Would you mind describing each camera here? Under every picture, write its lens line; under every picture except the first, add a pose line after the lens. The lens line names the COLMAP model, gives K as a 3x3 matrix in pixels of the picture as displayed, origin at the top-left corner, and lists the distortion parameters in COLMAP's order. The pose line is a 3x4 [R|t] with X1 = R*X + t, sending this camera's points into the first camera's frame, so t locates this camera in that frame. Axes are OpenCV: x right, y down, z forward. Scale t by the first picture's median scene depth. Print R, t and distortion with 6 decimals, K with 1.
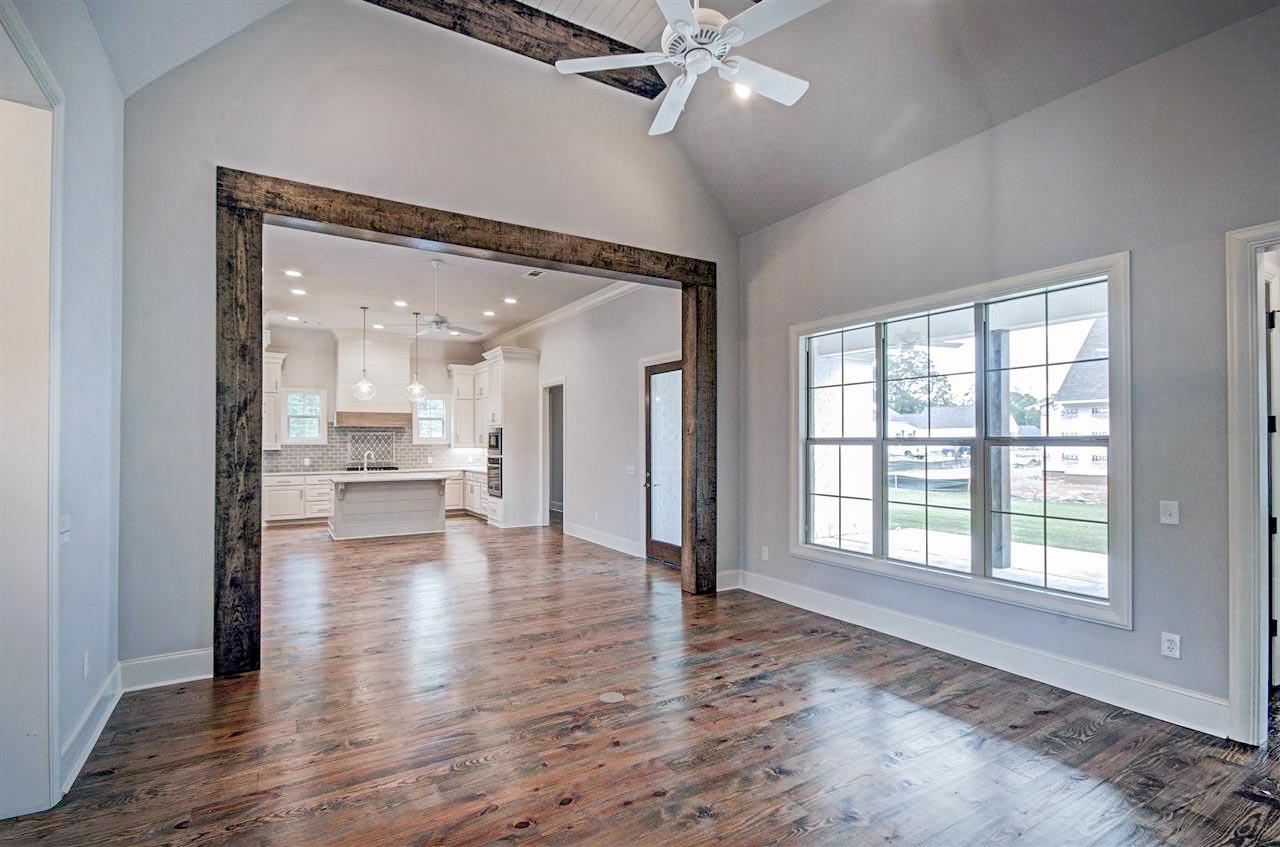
lens RADIAL K [[602.4, 0, 638.9], [0, 602.4, 433.6], [0, 0, 1]] dist [0.005467, 0.000347]
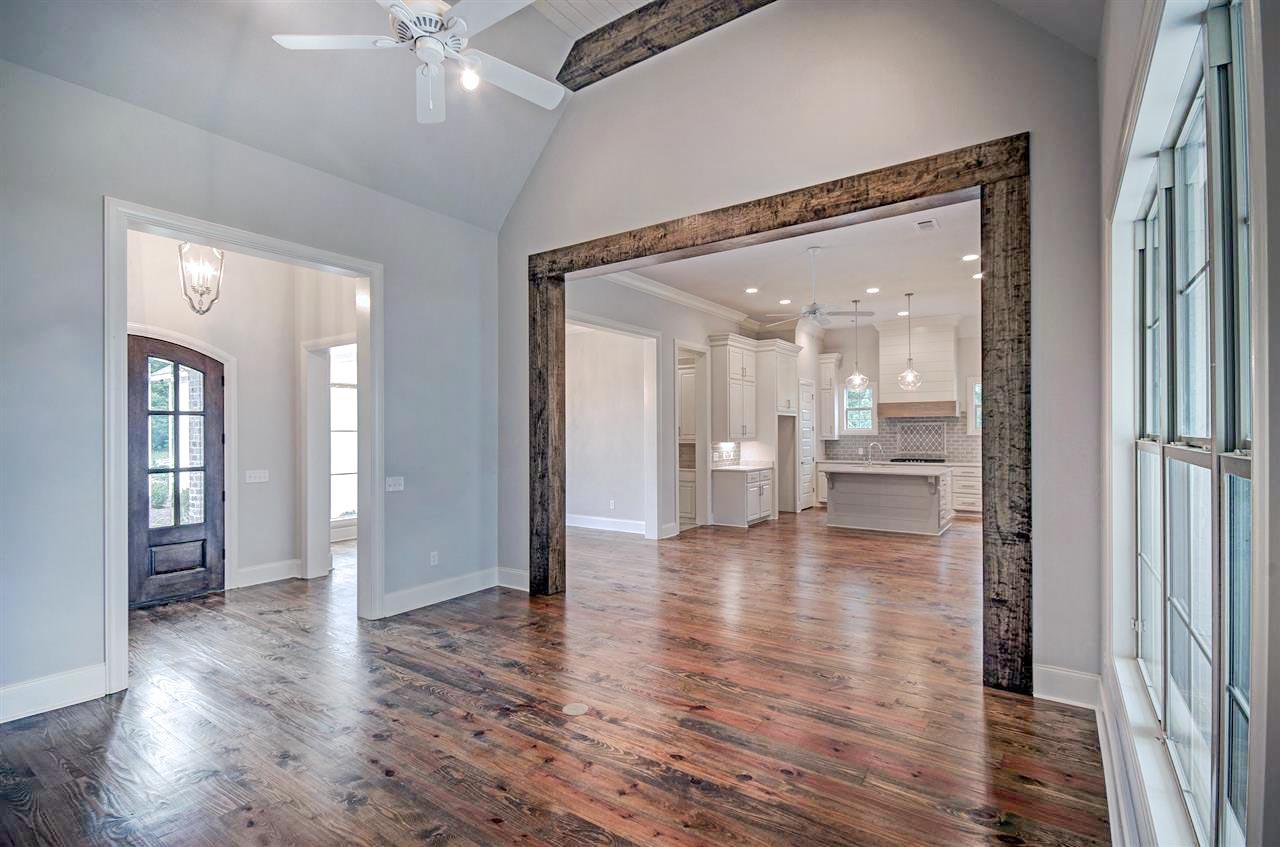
lens RADIAL K [[596.1, 0, 640.1], [0, 596.1, 428.4], [0, 0, 1]] dist [0.004633, 0.000481]
pose [[0.402319, -0.005022, -0.915486, 0.620013], [0.017207, 0.999850, 0.002077, -0.006086], [0.915338, -0.016588, 0.402345, 0.515382]]
